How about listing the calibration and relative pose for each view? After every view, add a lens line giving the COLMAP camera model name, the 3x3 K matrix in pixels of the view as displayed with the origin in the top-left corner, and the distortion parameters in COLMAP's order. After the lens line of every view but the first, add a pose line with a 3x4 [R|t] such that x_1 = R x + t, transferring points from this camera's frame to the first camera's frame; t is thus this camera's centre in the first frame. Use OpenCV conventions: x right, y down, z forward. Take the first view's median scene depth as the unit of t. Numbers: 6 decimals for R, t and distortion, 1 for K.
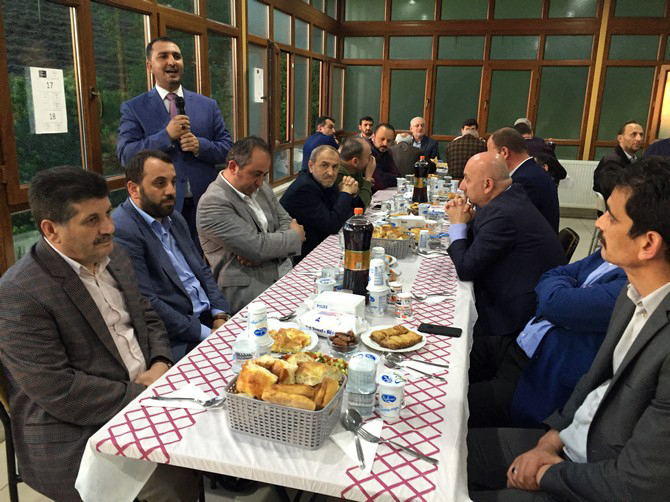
lens RADIAL K [[574.1, 0, 333.5], [0, 574.1, 248.3], [0, 0, 1]] dist [0.045071, -0.052803]
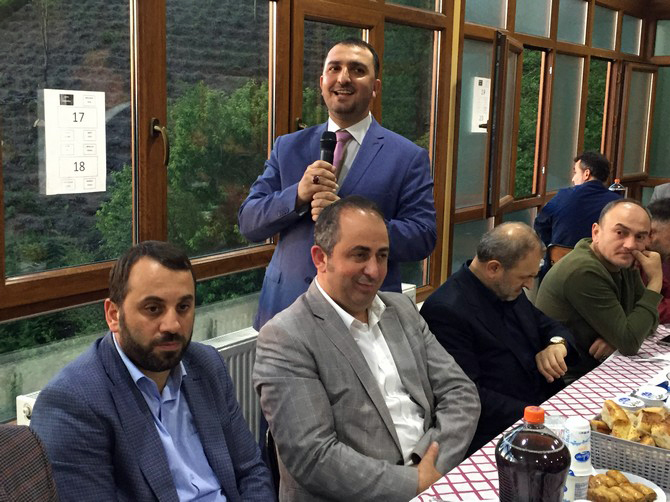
lens RADIAL K [[874.1, 0, 333.7], [0, 874.1, 220.1], [0, 0, 1]] dist [0.069917, 0.000000]
pose [[0.937151, 0.039785, -0.346649, 0.113025], [-0.086371, 0.989011, -0.119992, -0.103272], [0.338066, 0.142391, 0.930288, 0.290019]]
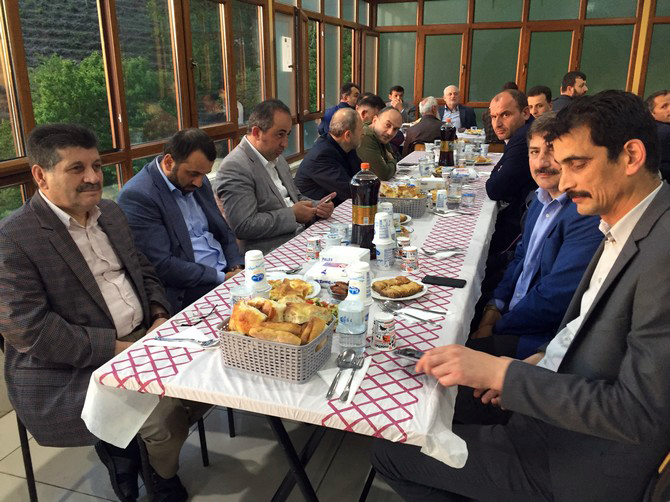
lens RADIAL K [[574.1, 0, 334.9], [0, 574.1, 249.6], [0, 0, 1]] dist [0.045071, -0.052803]
pose [[0.997188, -0.009511, -0.074340, 0.058942], [0.012695, 0.999017, 0.042466, 0.034493], [0.073863, -0.043291, 0.996328, -0.012851]]
